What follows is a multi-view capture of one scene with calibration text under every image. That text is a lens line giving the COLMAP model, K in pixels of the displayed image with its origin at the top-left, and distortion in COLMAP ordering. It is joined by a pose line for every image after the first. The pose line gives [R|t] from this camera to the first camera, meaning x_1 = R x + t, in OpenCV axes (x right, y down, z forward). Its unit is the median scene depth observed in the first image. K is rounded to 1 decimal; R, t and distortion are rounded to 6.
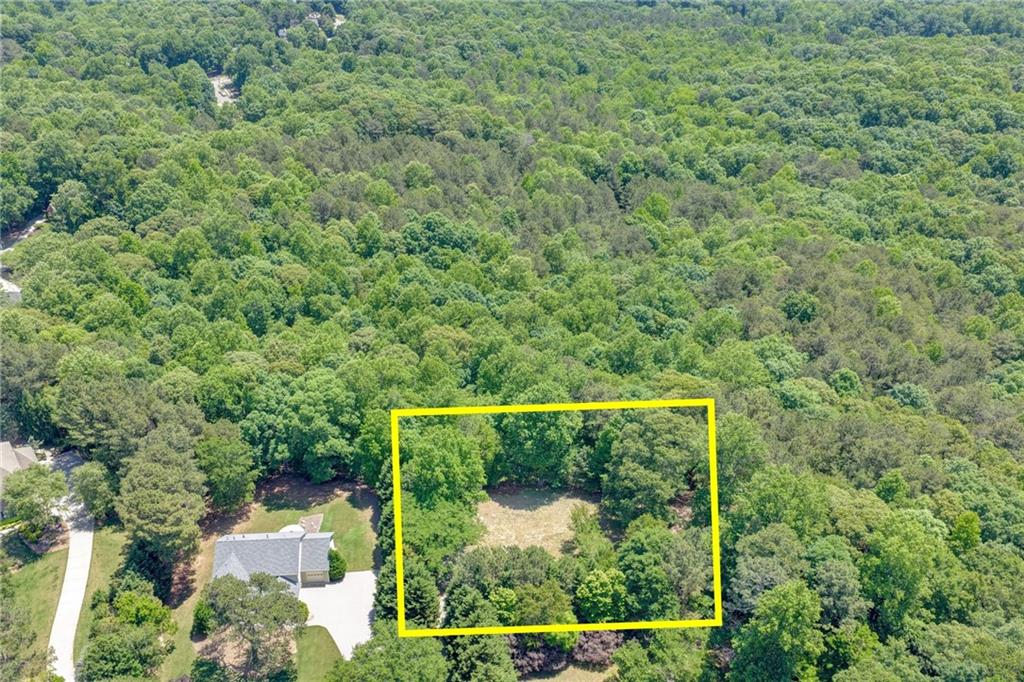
lens RADIAL K [[849.5, 0, 515.7], [0, 849.5, 345.8], [0, 0, 1]] dist [-0.014992, 0.041672]
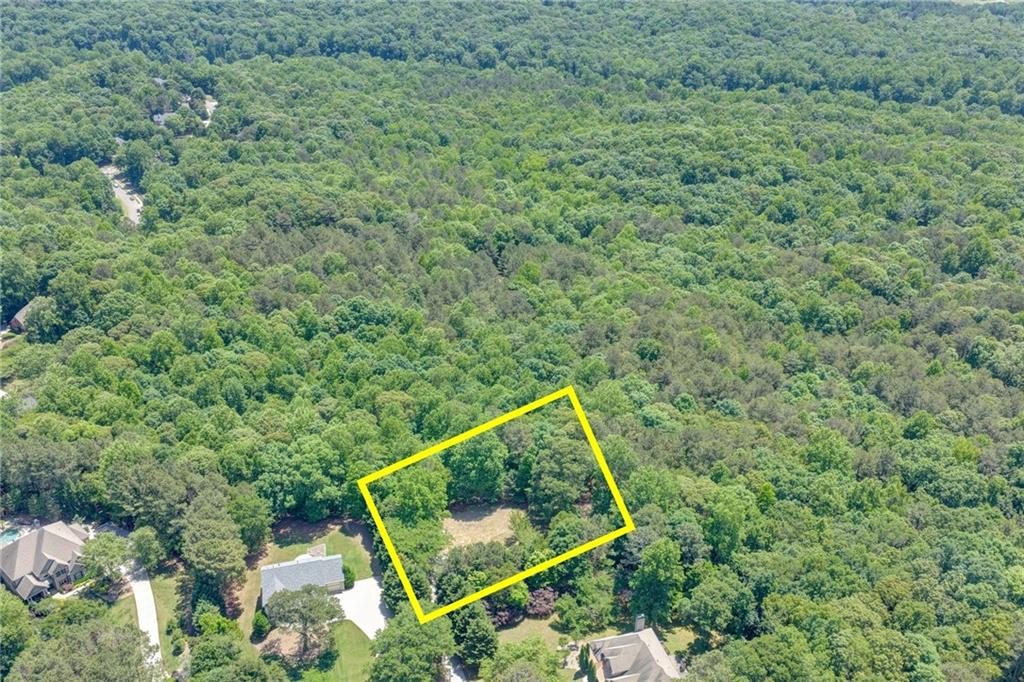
lens RADIAL K [[849.5, 0, 515.7], [0, 849.5, 345.8], [0, 0, 1]] dist [-0.014992, 0.041672]
pose [[0.982110, -0.095733, 0.162156, -0.108699], [0.101024, 0.994578, -0.024683, -0.045319], [-0.158913, 0.040623, 0.986456, -0.353364]]
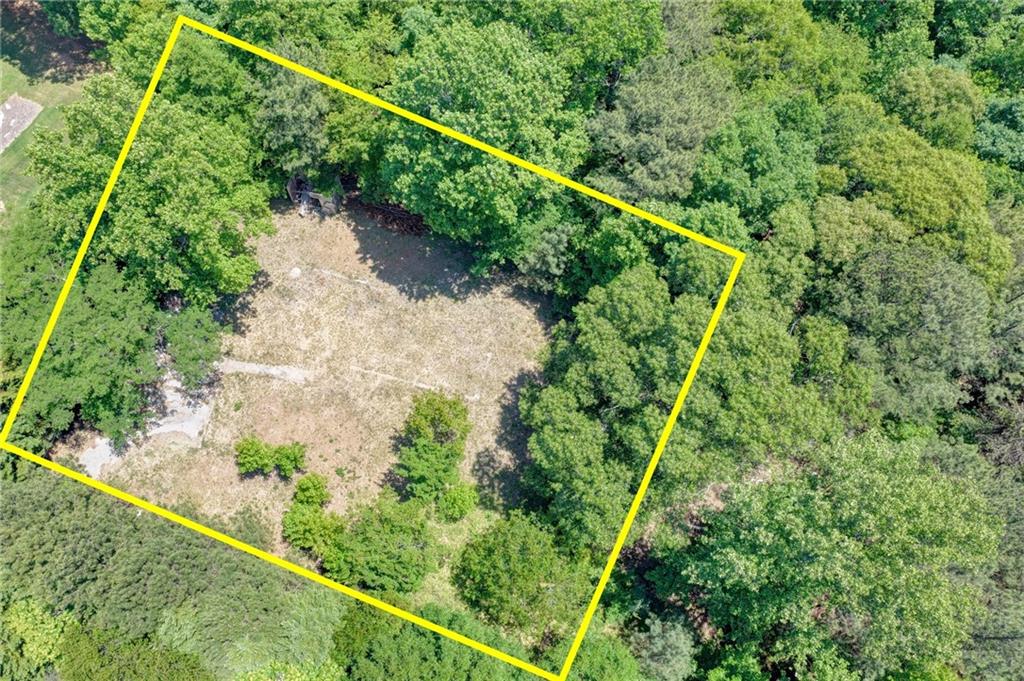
lens RADIAL K [[849.5, 0, 515.7], [0, 849.5, 345.3], [0, 0, 1]] dist [-0.014992, 0.041672]
pose [[0.880157, 0.446140, -0.162117, 0.134699], [-0.234010, 0.704955, 0.669535, -0.084497], [0.412992, -0.551359, 0.724873, 0.632954]]
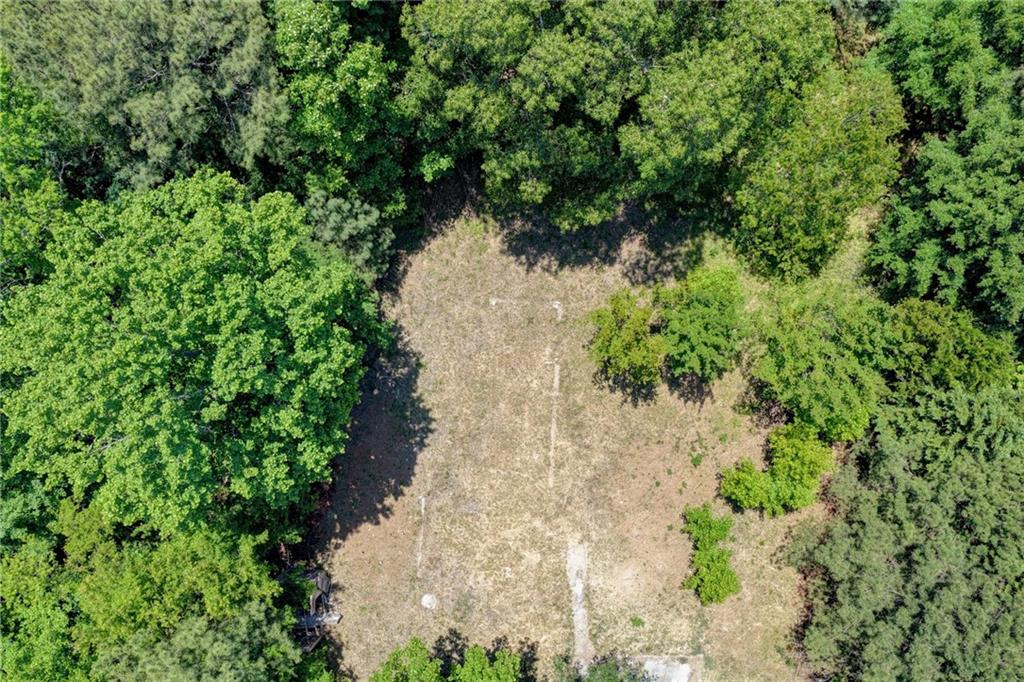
lens RADIAL K [[849.5, 0, 515.7], [0, 849.5, 345.8], [0, 0, 1]] dist [-0.014992, 0.041672]
pose [[0.282778, -0.959009, -0.018372, 0.056552], [0.504319, 0.132359, 0.853313, -0.049902], [-0.815904, -0.250564, 0.521074, 0.752087]]
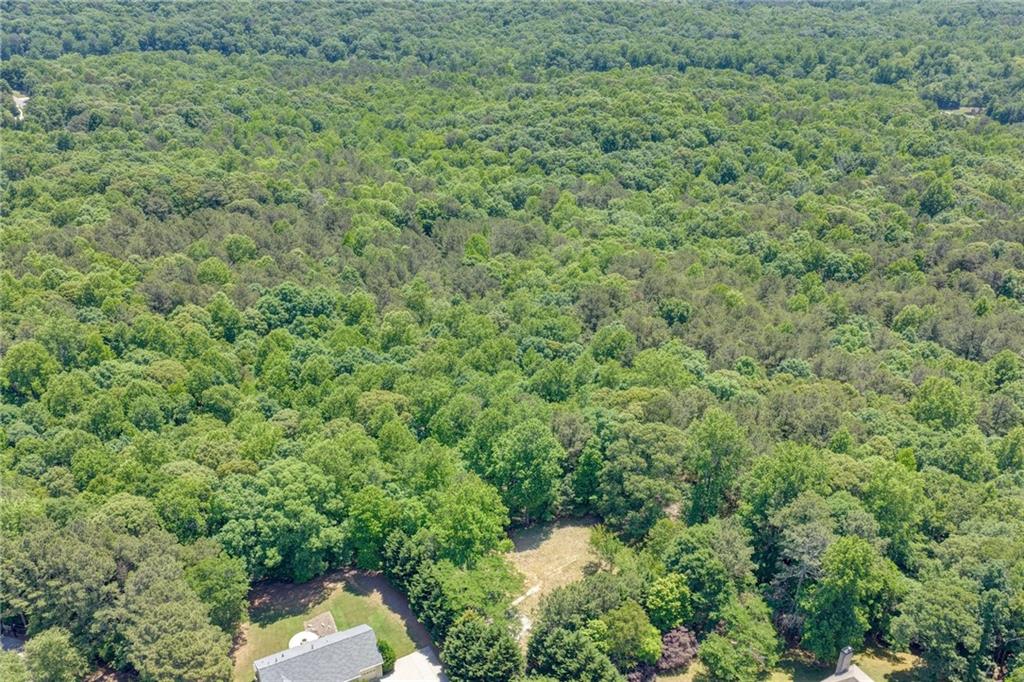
lens RADIAL K [[849.5, 0, 515.7], [0, 849.5, 345.8], [0, 0, 1]] dist [-0.014992, 0.041672]
pose [[0.920899, -0.179596, 0.345963, -0.282937], [0.198168, 0.979989, -0.018762, -0.025832], [-0.335670, 0.085836, 0.938061, 0.035570]]
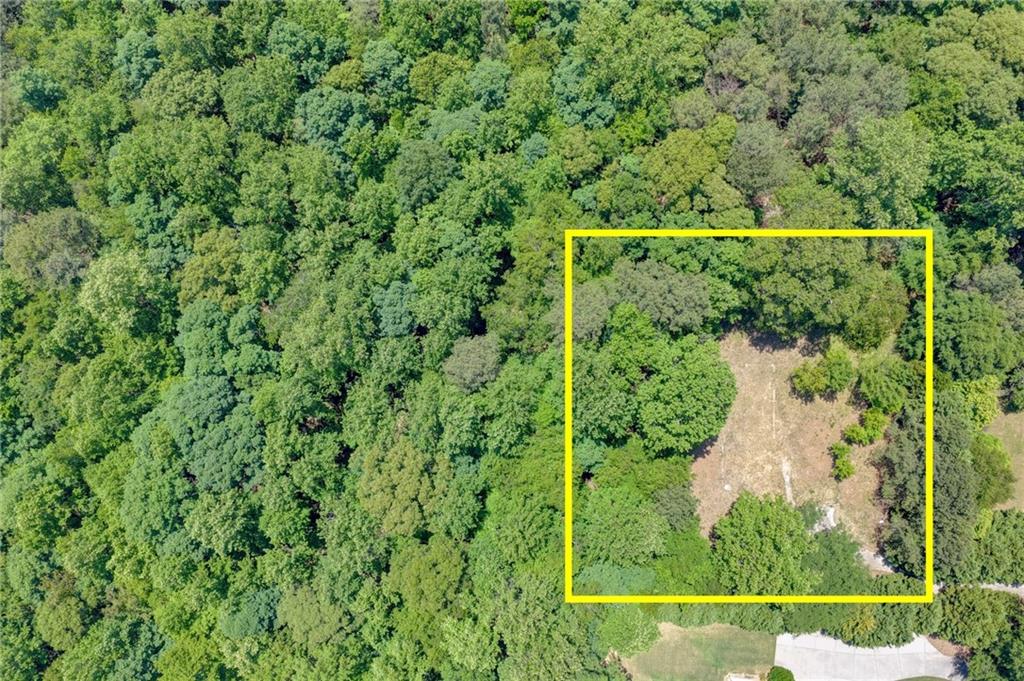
lens RADIAL K [[849.5, 0, 515.7], [0, 849.5, 345.3], [0, 0, 1]] dist [-0.014992, 0.041672]
pose [[0.236654, -0.971555, 0.008740, 0.028616], [0.504514, 0.130569, 0.853474, -0.503274], [-0.830338, -0.197568, 0.521062, 0.706253]]
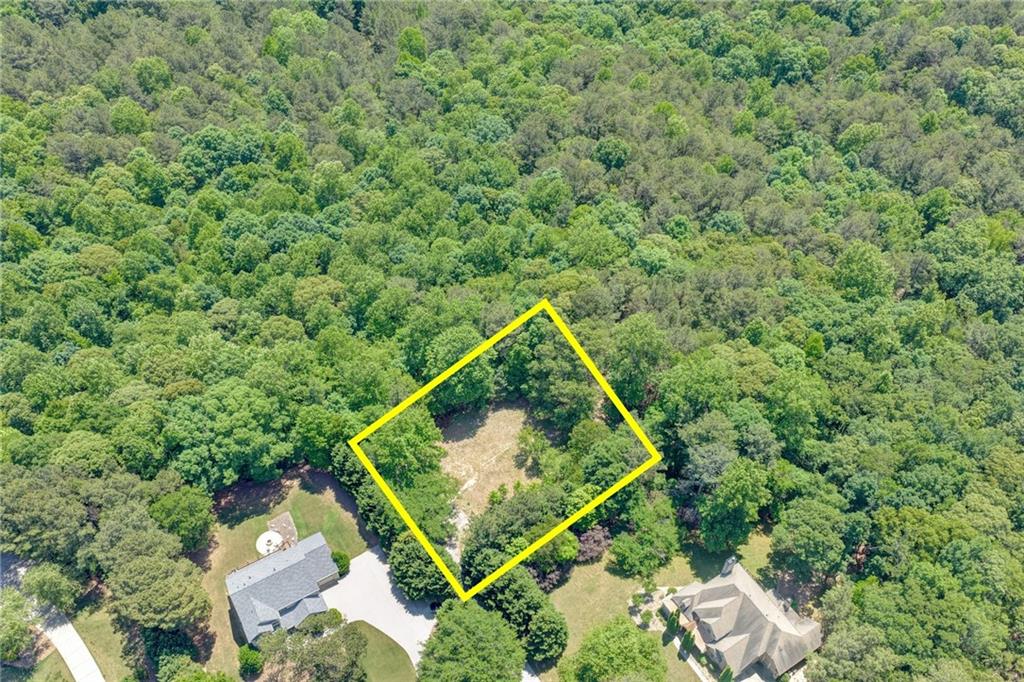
lens RADIAL K [[849.5, 0, 515.7], [0, 849.5, 345.8], [0, 0, 1]] dist [-0.014992, 0.041672]
pose [[0.900872, -0.336719, 0.273952, -0.176839], [0.231719, 0.906693, 0.352439, -0.265832], [-0.367063, -0.254023, 0.894839, 0.016475]]
